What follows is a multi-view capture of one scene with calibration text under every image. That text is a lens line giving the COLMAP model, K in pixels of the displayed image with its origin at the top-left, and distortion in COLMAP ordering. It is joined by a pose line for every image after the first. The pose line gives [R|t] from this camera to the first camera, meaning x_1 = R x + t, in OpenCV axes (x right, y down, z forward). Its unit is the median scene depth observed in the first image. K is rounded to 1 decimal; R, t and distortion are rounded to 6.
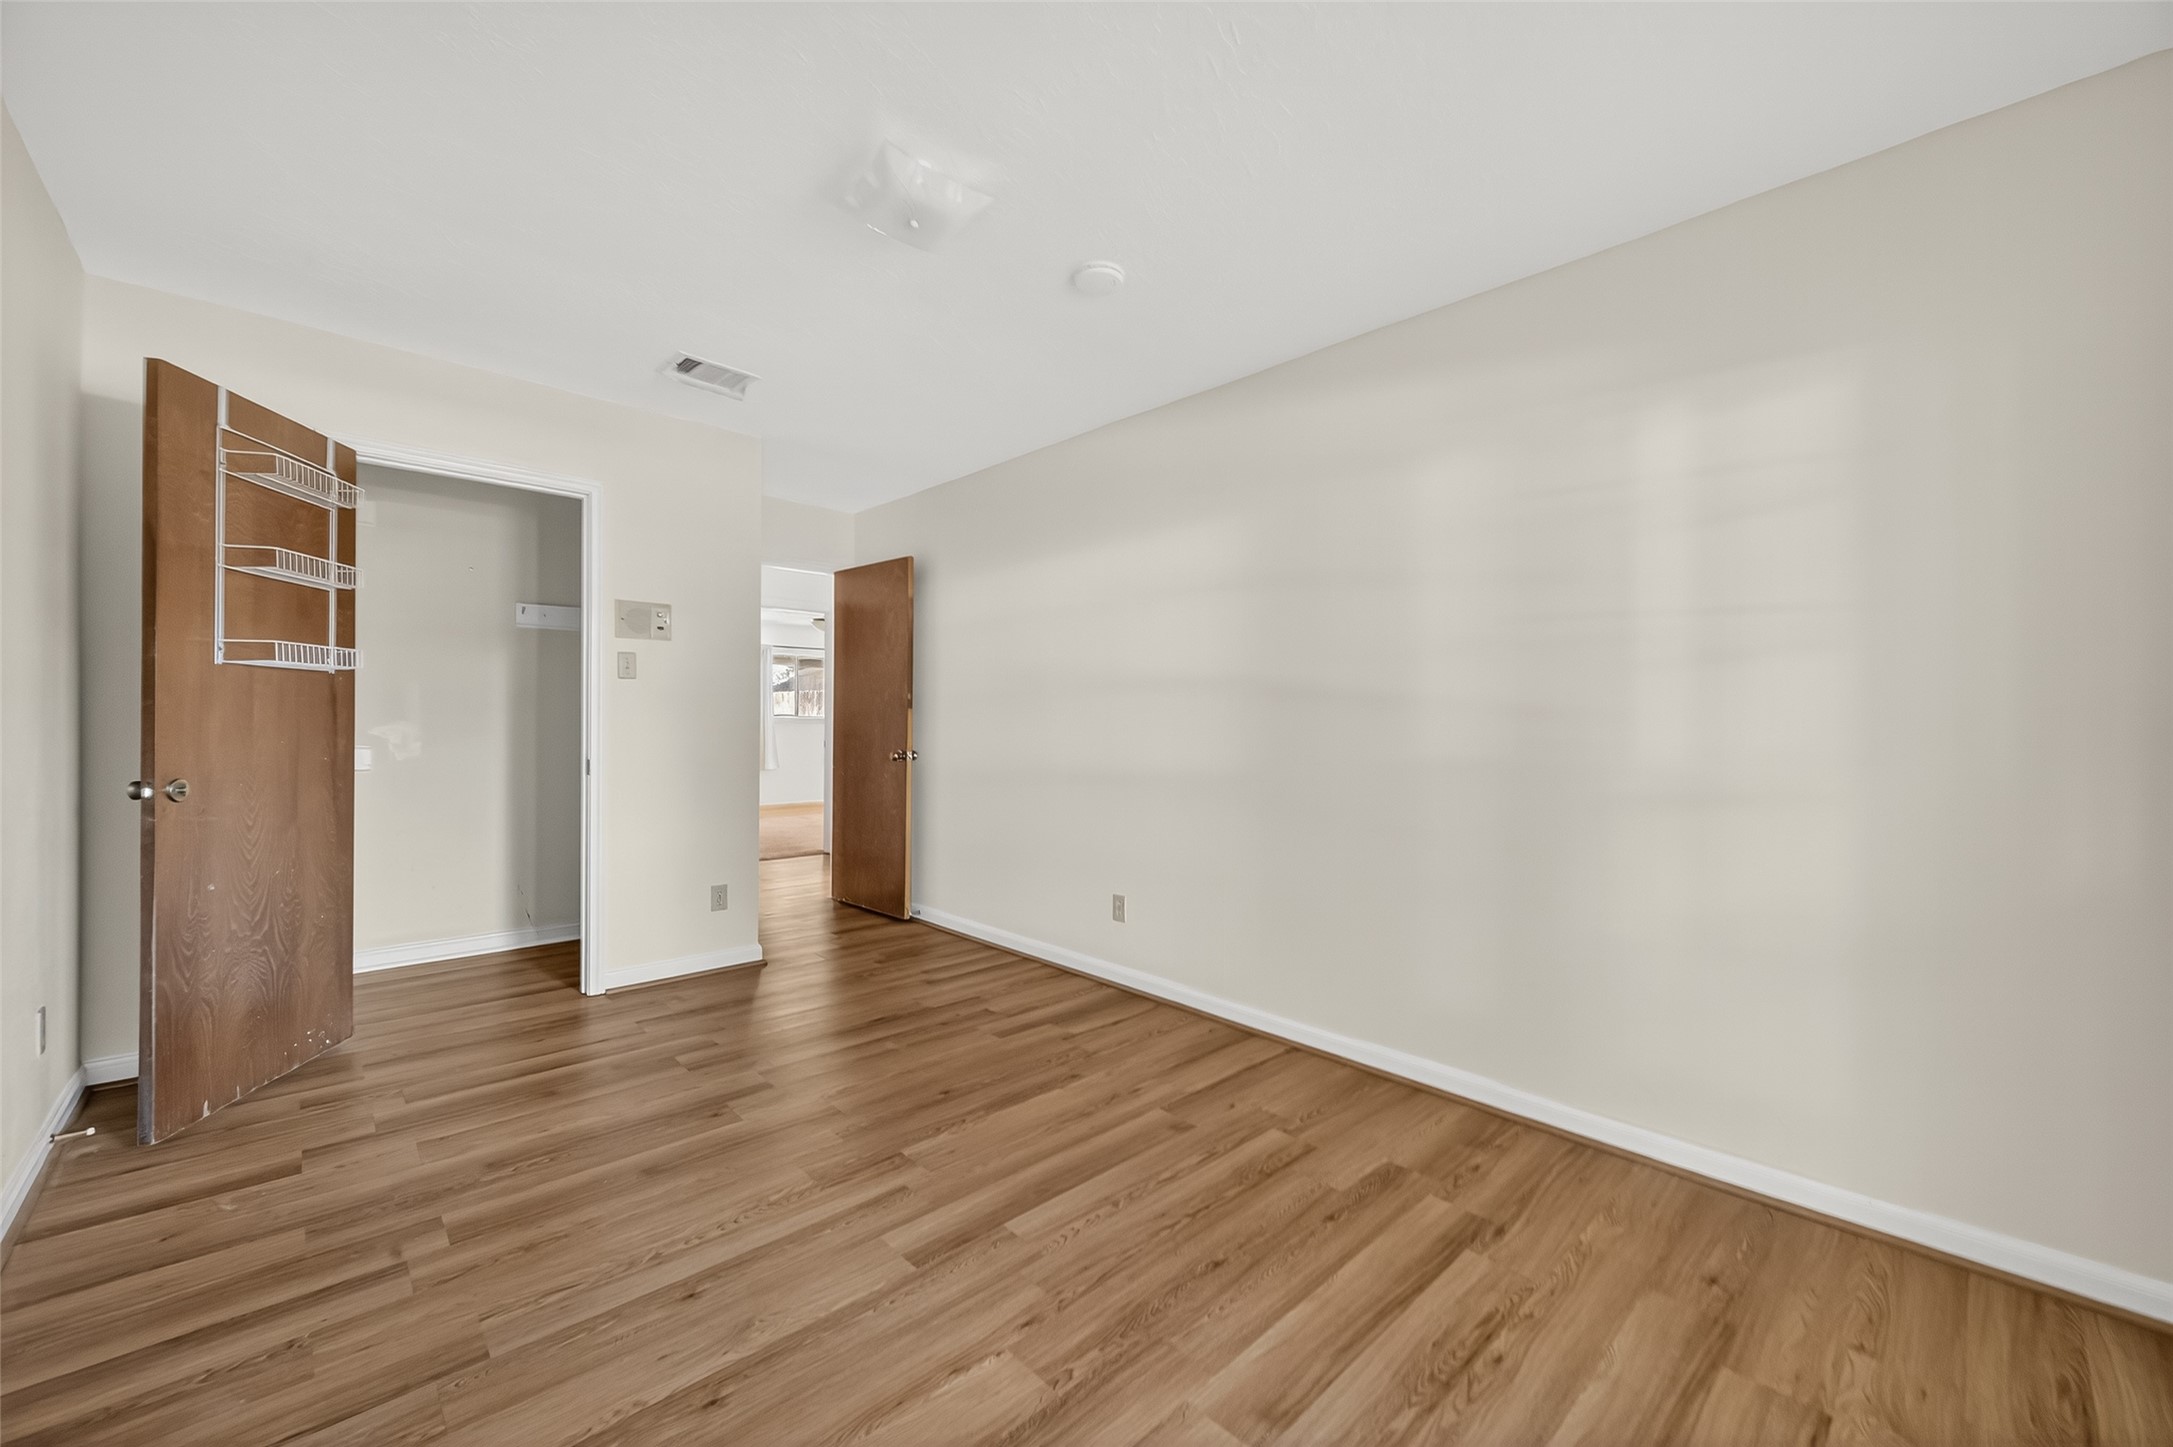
lens RADIAL K [[867.9, 0, 1093.8], [0, 867.9, 731.1], [0, 0, 1]] dist [-0.002545, 0.000506]
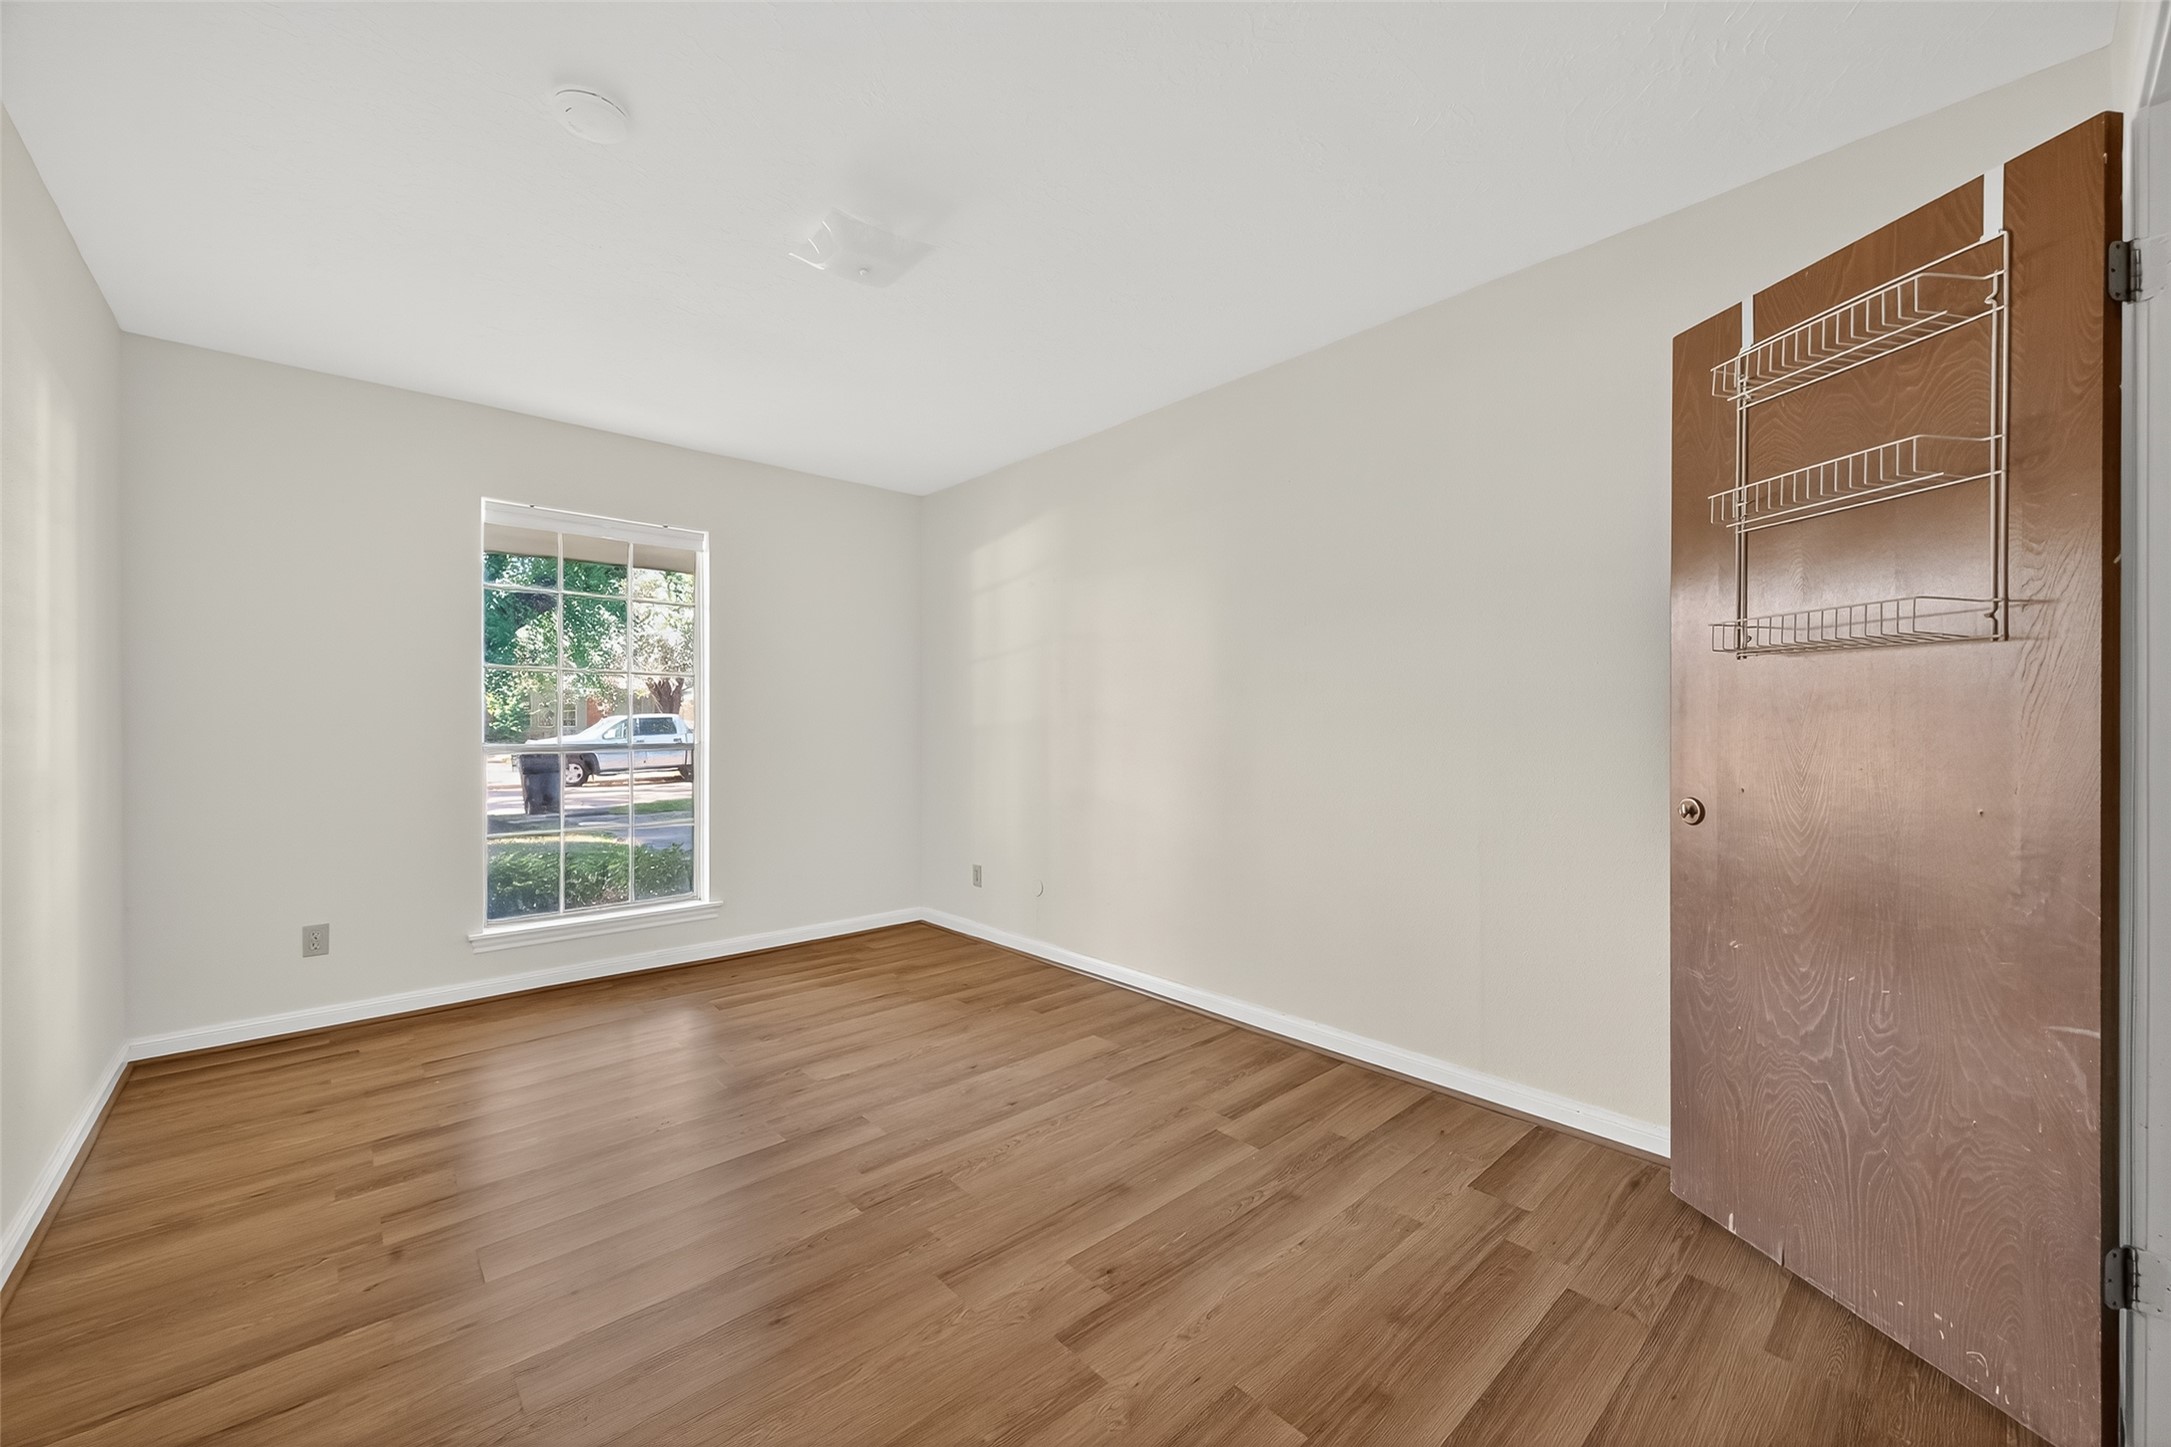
lens RADIAL K [[856.7, 0, 1084.0], [0, 856.7, 726.6], [0, 0, 1]] dist [-0.002454, -0.000175]
pose [[-0.999637, -0.006248, 0.026203, -0.557507], [-0.005617, 0.999694, 0.024089, -0.038621], [-0.026346, 0.023933, -0.999366, 2.206100]]
